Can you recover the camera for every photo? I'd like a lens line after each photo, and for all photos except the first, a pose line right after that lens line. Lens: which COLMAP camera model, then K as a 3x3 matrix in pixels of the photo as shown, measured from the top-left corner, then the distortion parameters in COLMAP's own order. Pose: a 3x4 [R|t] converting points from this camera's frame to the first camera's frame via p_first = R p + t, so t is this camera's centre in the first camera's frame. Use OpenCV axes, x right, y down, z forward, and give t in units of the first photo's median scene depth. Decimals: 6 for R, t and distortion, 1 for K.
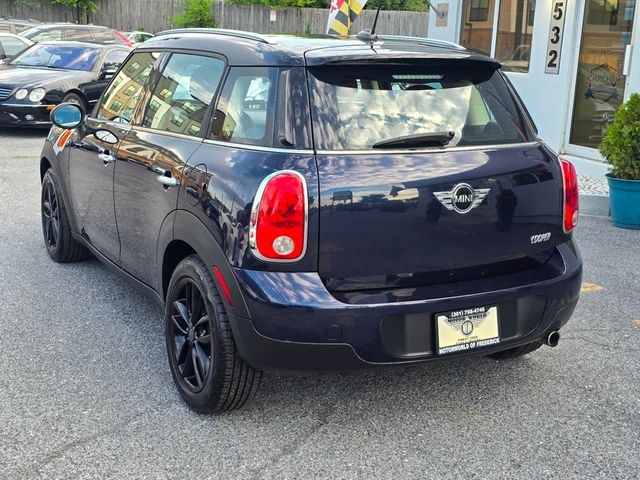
lens RADIAL K [[844.7, 0, 320.0], [0, 844.7, 240.0], [0, 0, 1]] dist [0.058264, -0.079049]
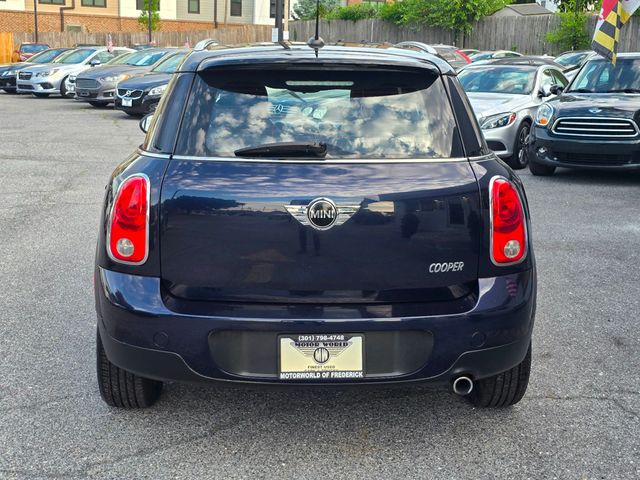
lens RADIAL K [[844.7, 0, 320.0], [0, 844.7, 240.0], [0, 0, 1]] dist [0.058264, -0.079049]
pose [[0.899195, 0.075785, -0.430936, 0.555783], [-0.085734, 0.996311, -0.003682, -0.016949], [0.429067, 0.040256, 0.902375, 0.169294]]
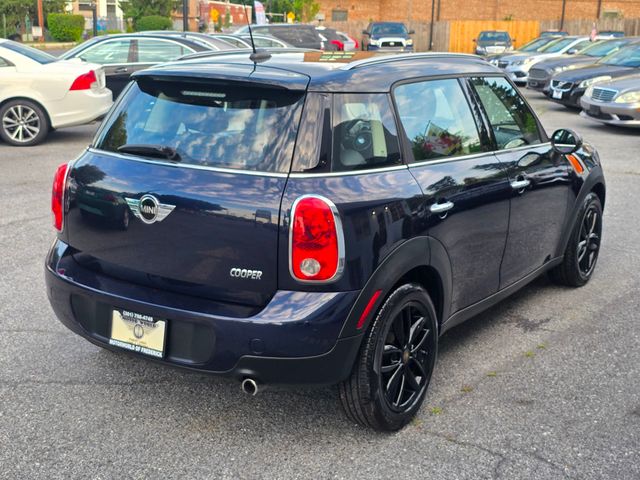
lens RADIAL K [[844.7, 0, 320.0], [0, 844.7, 240.0], [0, 0, 1]] dist [0.058264, -0.079049]
pose [[0.476319, 0.186247, -0.859321, 1.165635], [-0.198849, 0.974806, 0.101056, -0.158451], [0.856493, 0.122740, 0.501353, 0.648810]]
